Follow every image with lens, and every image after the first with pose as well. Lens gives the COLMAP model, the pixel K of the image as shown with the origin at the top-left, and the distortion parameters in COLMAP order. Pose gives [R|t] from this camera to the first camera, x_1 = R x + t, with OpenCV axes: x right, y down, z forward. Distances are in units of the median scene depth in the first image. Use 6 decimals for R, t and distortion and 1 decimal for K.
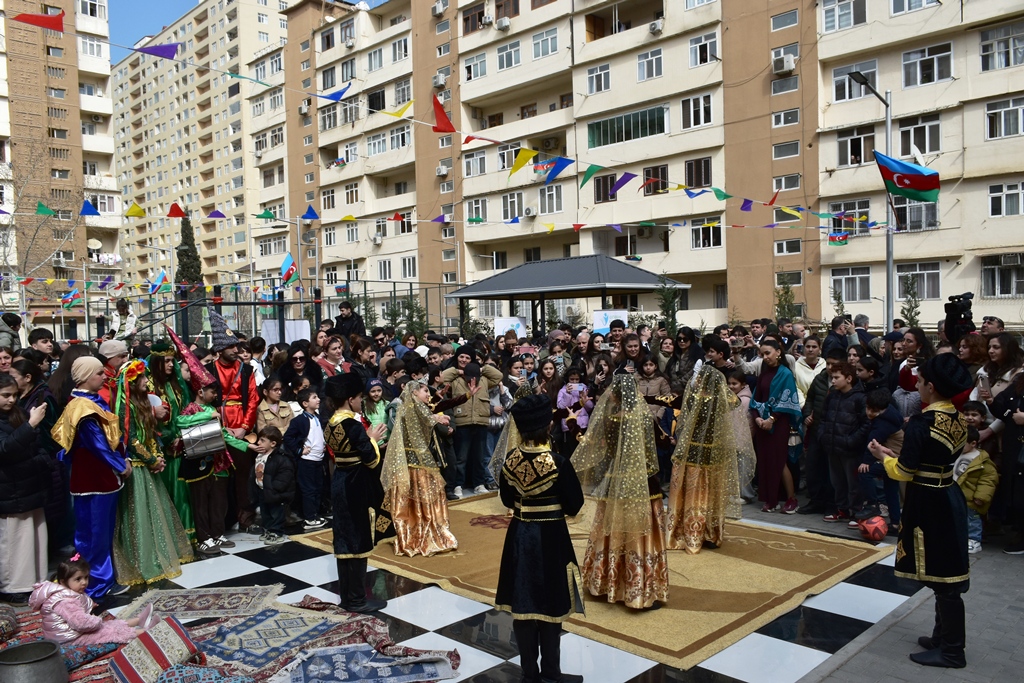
lens RADIAL K [[814.7, 0, 512.0], [0, 814.7, 341.5], [0, 0, 1]] dist [-0.010044, 0.008663]
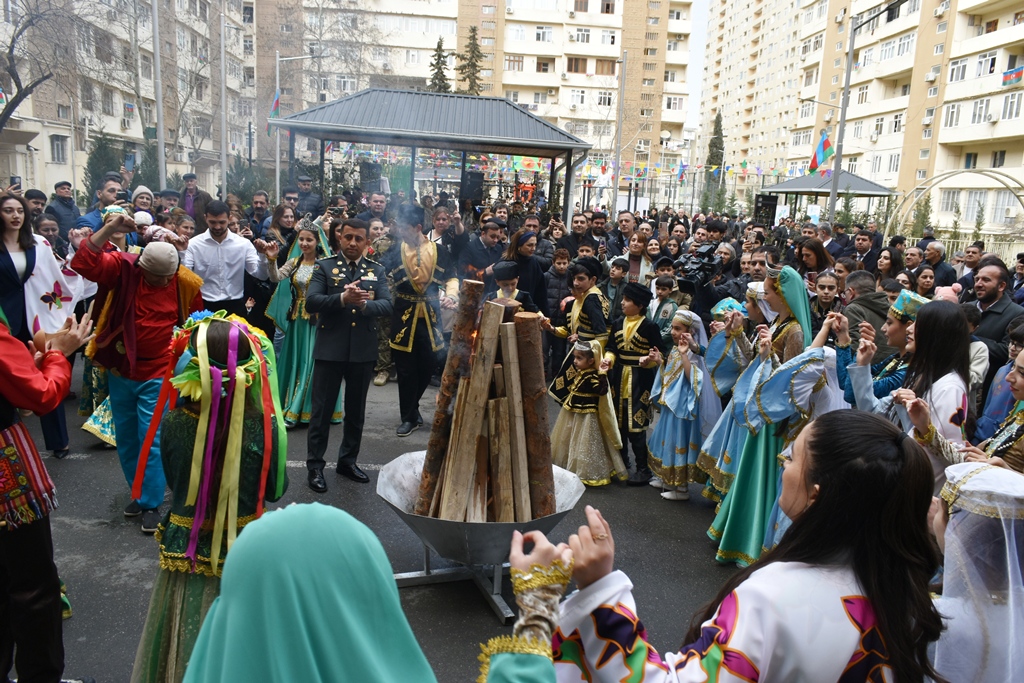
lens RADIAL K [[814.7, 0, 512.0], [0, 814.7, 341.5], [0, 0, 1]] dist [-0.010044, 0.008663]
pose [[0.738864, 0.185291, -0.647879, 0.281333], [-0.086774, 0.979610, 0.181205, -0.006196], [0.668244, -0.077667, 0.739877, -0.237646]]
